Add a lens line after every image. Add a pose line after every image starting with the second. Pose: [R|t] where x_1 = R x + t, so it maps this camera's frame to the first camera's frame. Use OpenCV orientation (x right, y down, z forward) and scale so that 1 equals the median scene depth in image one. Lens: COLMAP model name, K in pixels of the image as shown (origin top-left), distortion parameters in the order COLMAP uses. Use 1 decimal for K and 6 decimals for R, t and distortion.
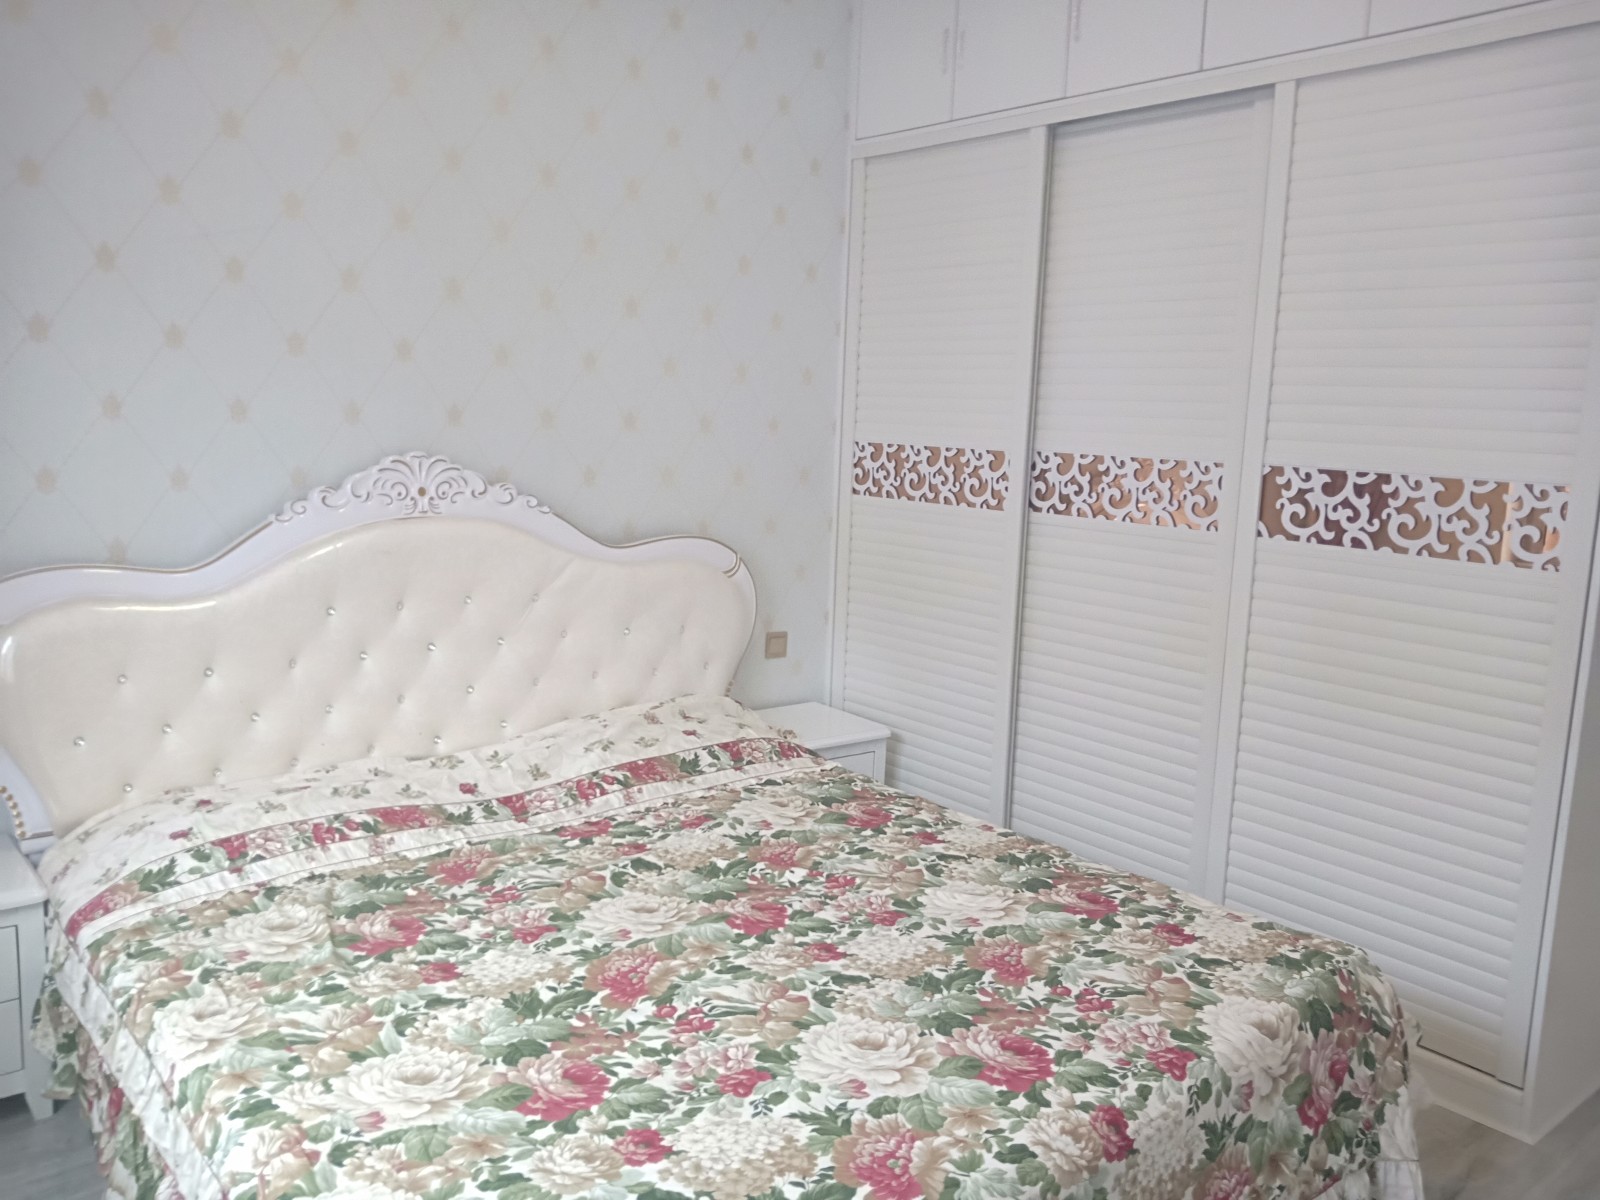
lens RADIAL K [[1248.6, 0, 790.3], [0, 1248.6, 595.3], [0, 0, 1]] dist [0.049169, -0.061761]
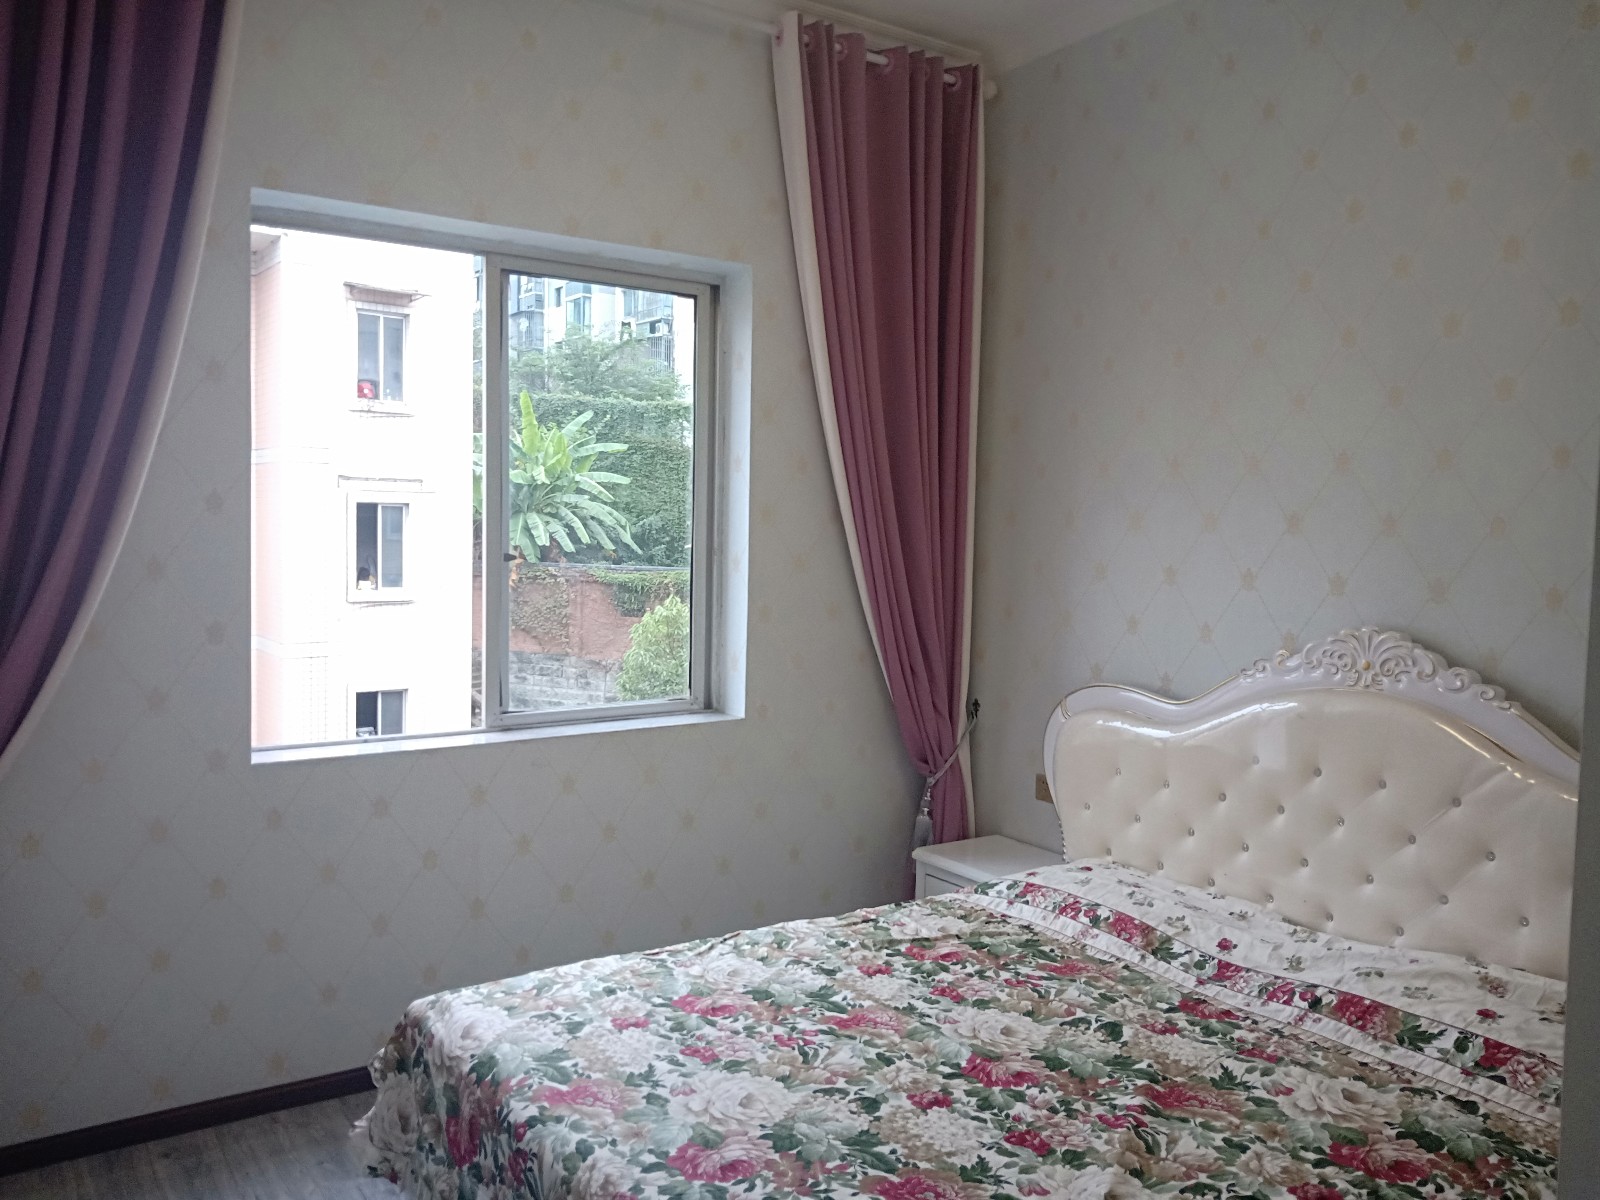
lens RADIAL K [[1248.6, 0, 790.3], [0, 1248.6, 595.3], [0, 0, 1]] dist [0.049169, -0.061761]
pose [[-0.090821, 0.025249, -0.995547, 0.938704], [-0.173059, 0.984068, 0.040745, -0.127742], [0.980715, 0.175988, -0.085005, 0.809326]]
